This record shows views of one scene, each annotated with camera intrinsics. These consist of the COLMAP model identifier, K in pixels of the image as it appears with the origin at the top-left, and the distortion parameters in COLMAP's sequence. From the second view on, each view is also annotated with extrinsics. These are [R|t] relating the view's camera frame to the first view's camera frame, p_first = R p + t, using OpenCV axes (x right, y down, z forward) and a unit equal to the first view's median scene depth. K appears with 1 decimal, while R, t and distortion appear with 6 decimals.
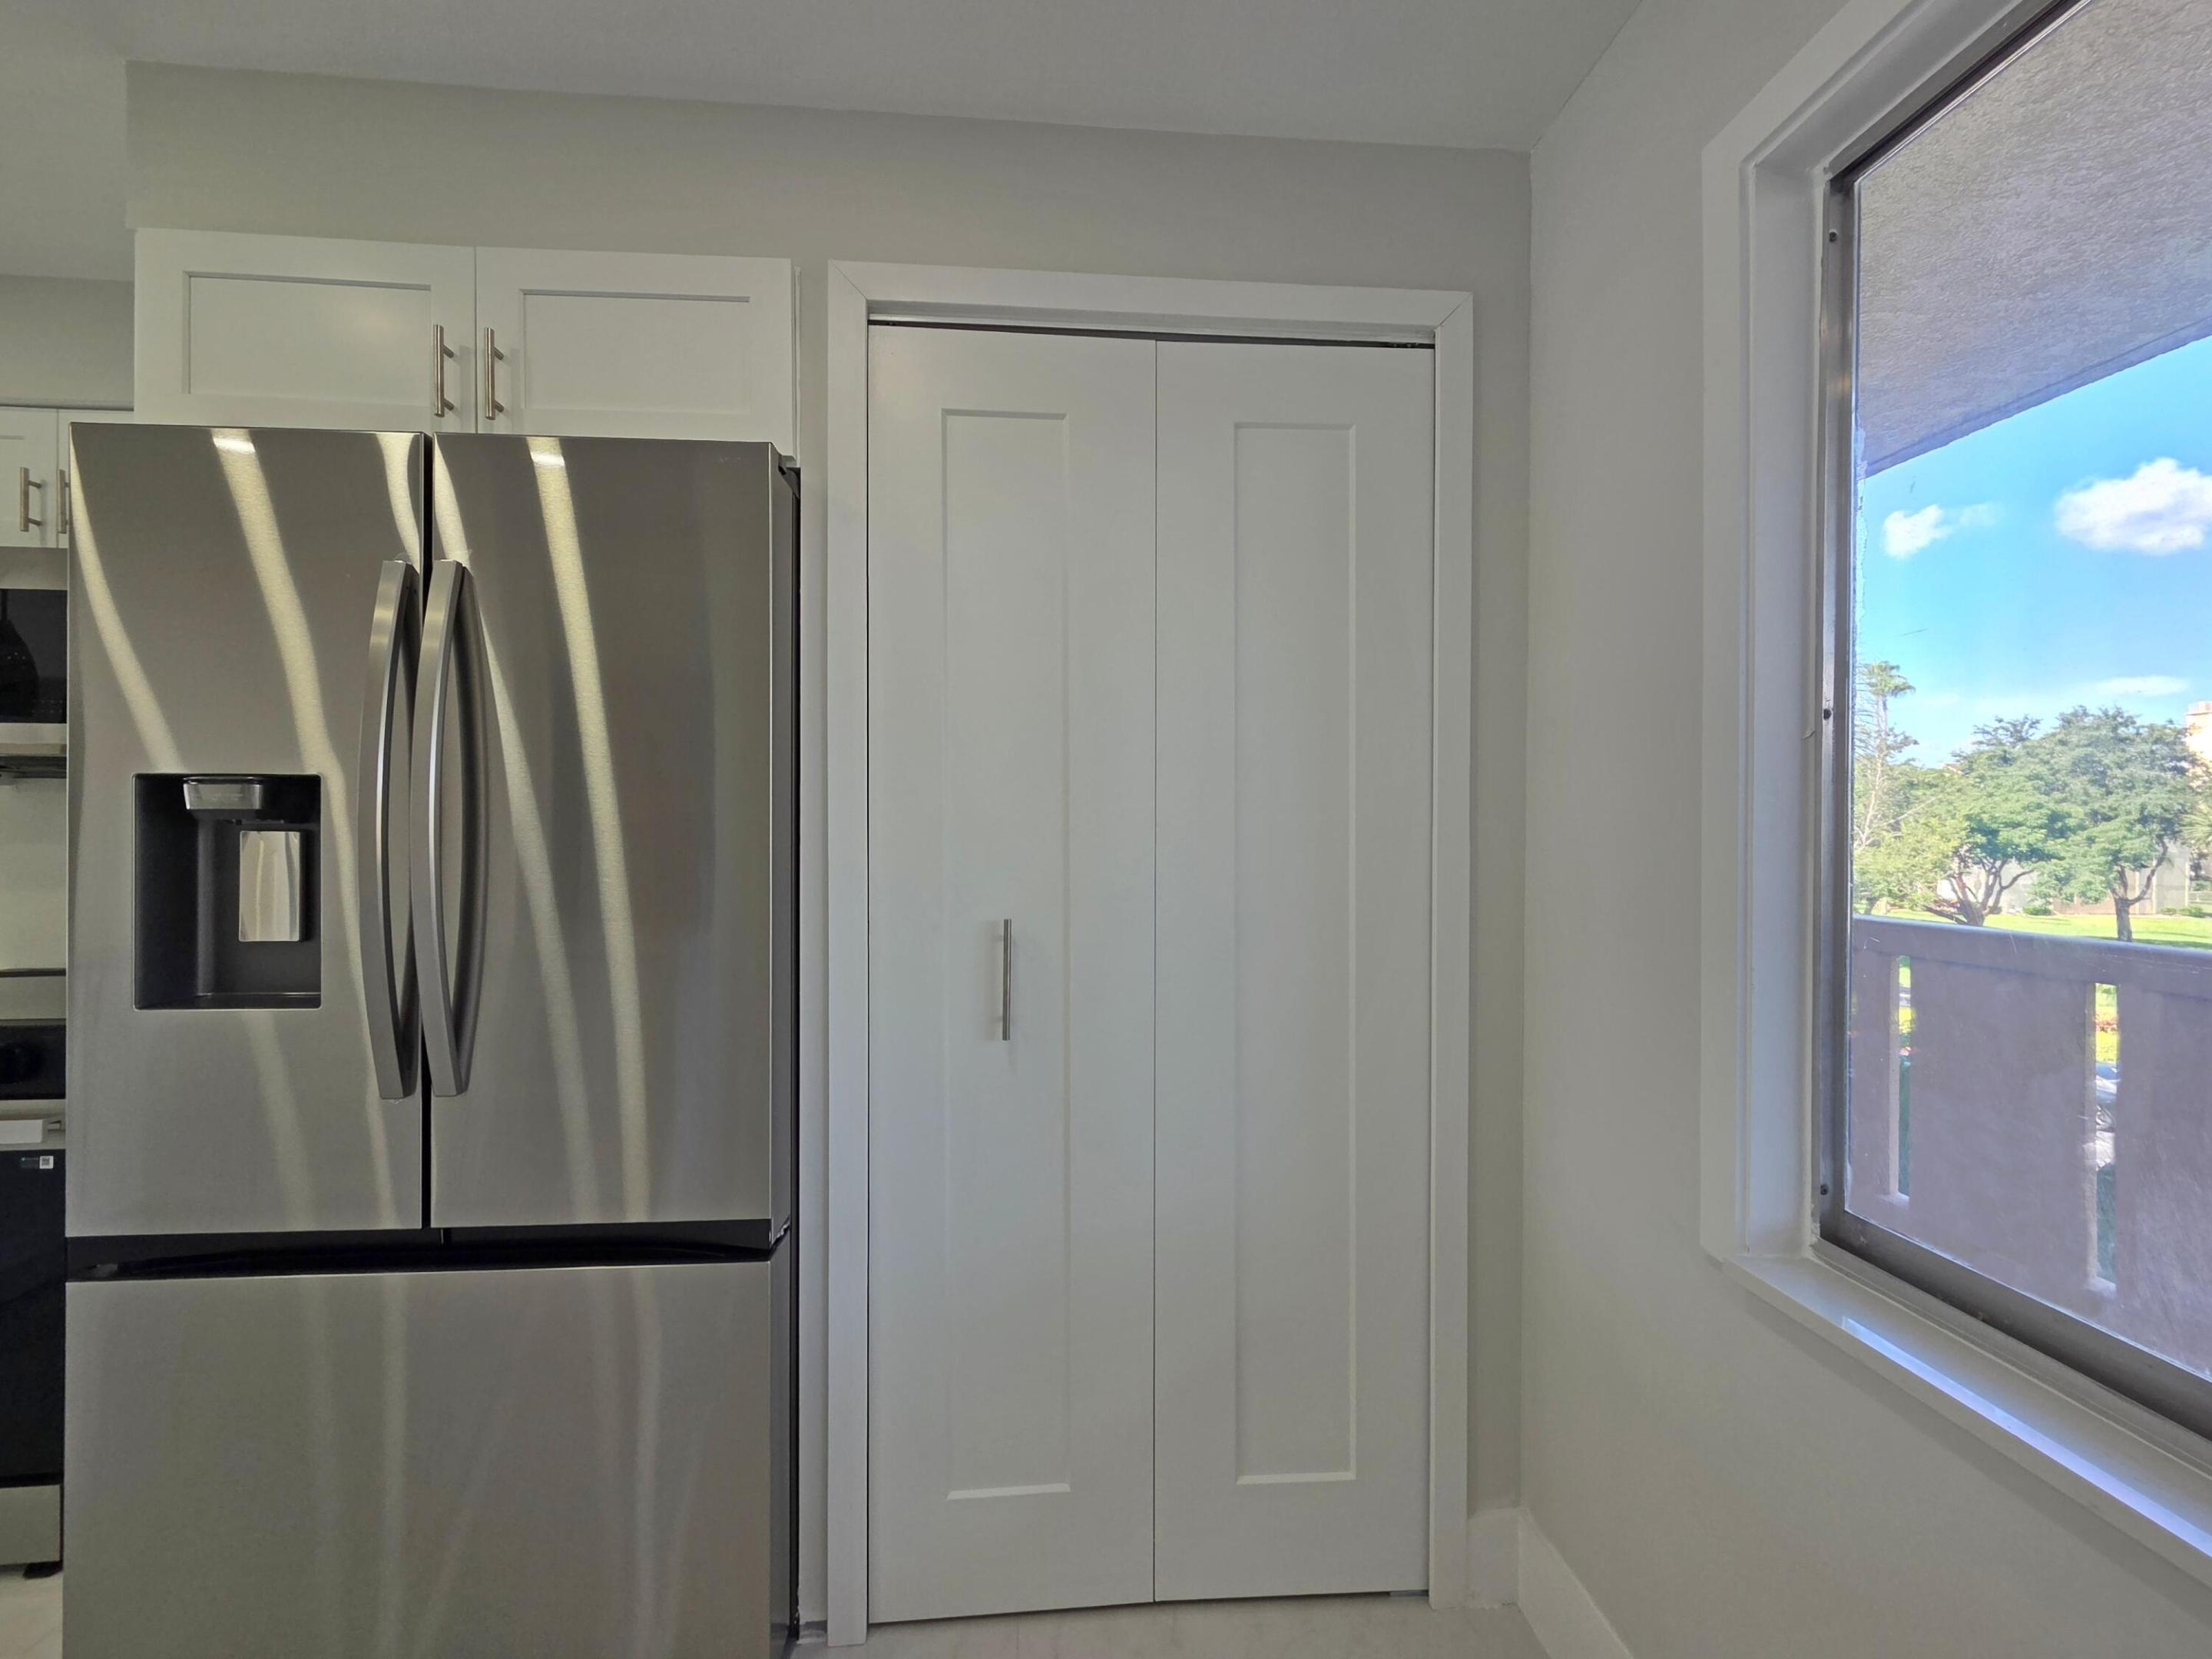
lens RADIAL K [[890.0, 0, 1106.0], [0, 890.0, 829.5], [0, 0, 1]] dist [0.002391, -0.000193]
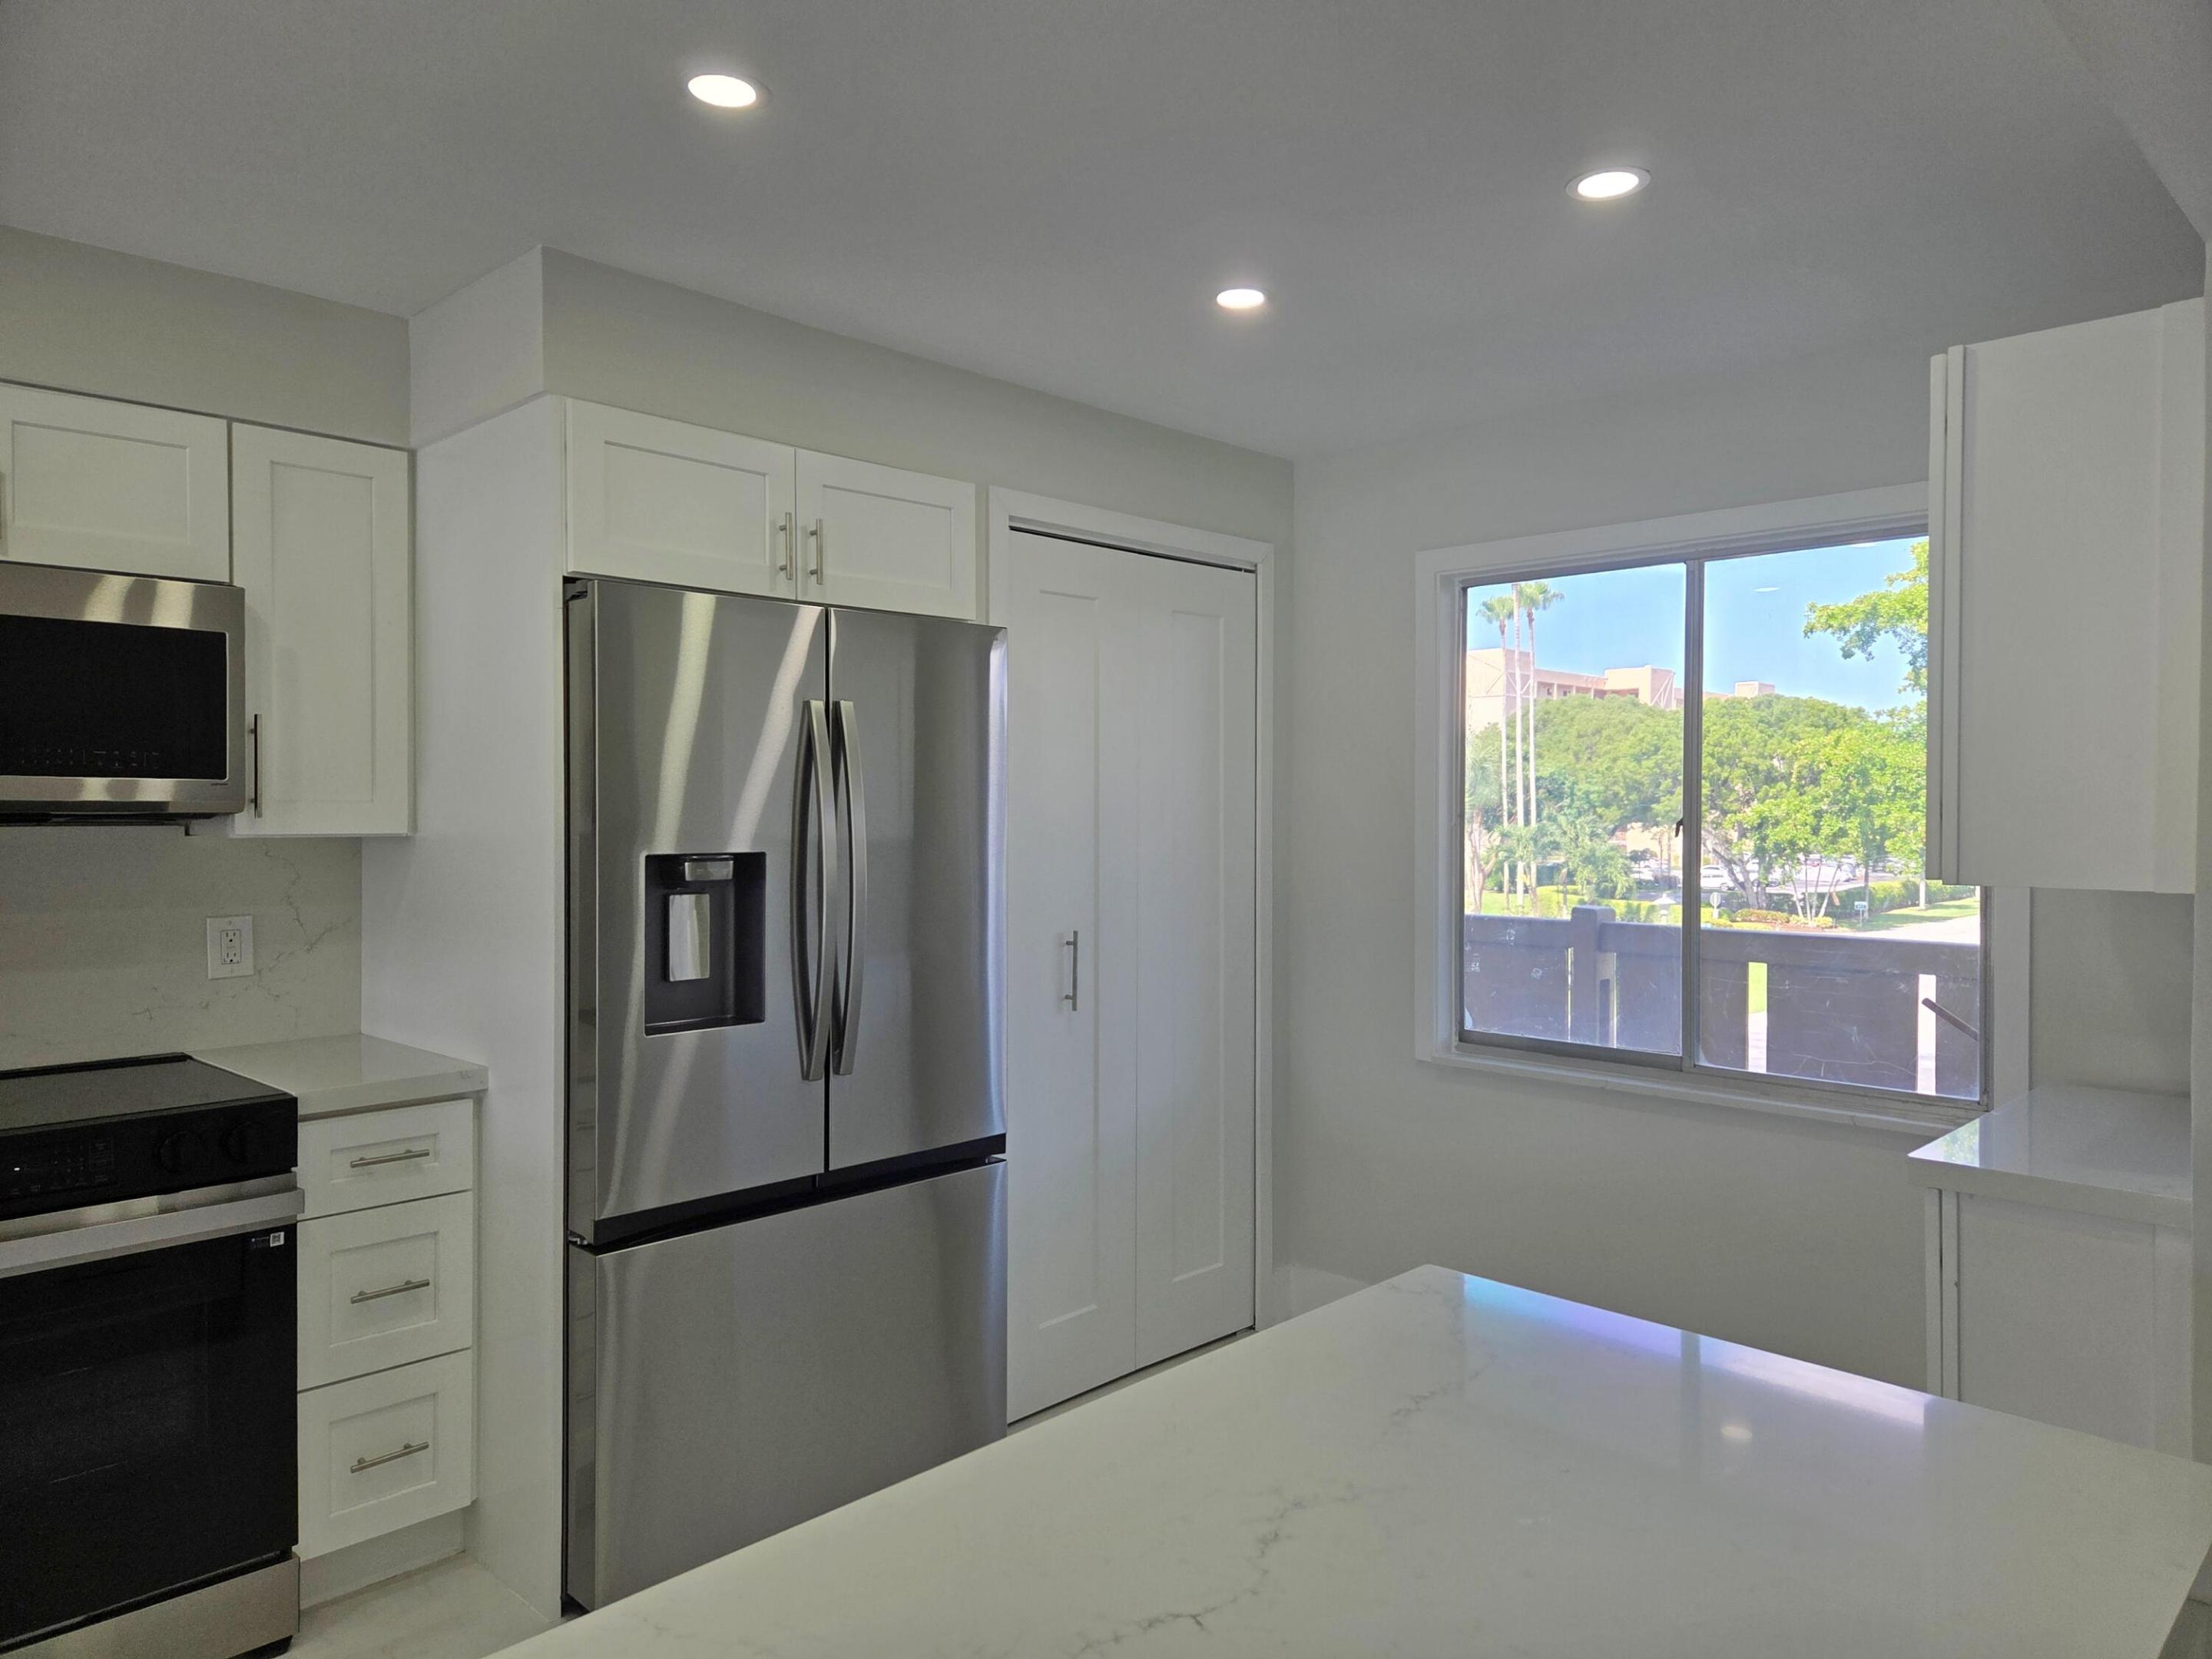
lens RADIAL K [[1443.8, 0, 1106.0], [0, 1443.8, 829.5], [0, 0, 1]] dist [0.073058, -0.045399]
pose [[0.754241, -0.010344, 0.656517, -1.557469], [-0.000263, 0.999871, 0.016056, -0.105527], [-0.656598, -0.012283, 0.754141, -0.821466]]
